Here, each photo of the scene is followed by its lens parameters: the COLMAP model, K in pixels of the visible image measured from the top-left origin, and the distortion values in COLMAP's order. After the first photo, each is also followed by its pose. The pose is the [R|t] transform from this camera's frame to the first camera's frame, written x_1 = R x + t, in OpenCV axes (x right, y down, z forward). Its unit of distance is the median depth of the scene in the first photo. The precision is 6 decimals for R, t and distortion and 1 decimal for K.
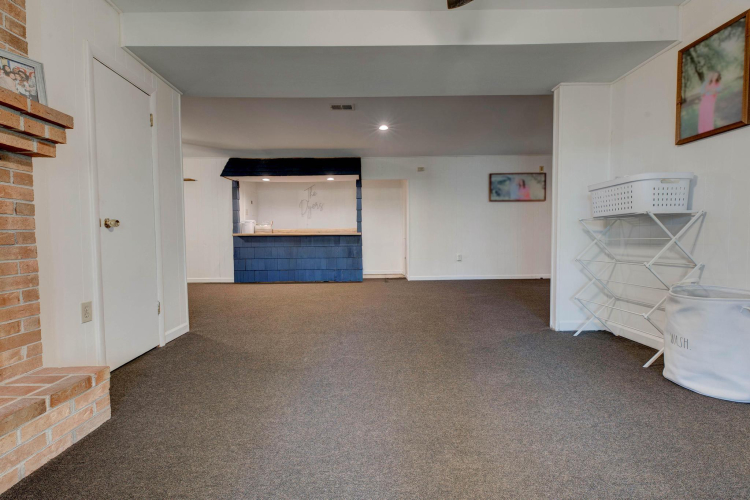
lens RADIAL K [[335.4, 0, 371.4], [0, 335.4, 250.6], [0, 0, 1]] dist [0.003972, -0.000180]
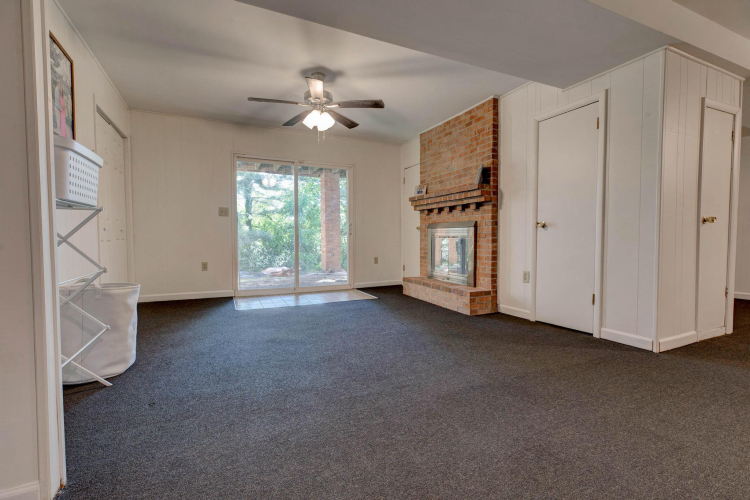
lens RADIAL K [[335.4, 0, 371.4], [0, 335.4, 250.6], [0, 0, 1]] dist [0.003972, -0.000180]
pose [[-0.916632, 0.025213, -0.398936, 0.505361], [-0.004544, 0.997287, 0.073471, -0.067788], [0.399706, 0.069159, -0.914031, 1.969729]]
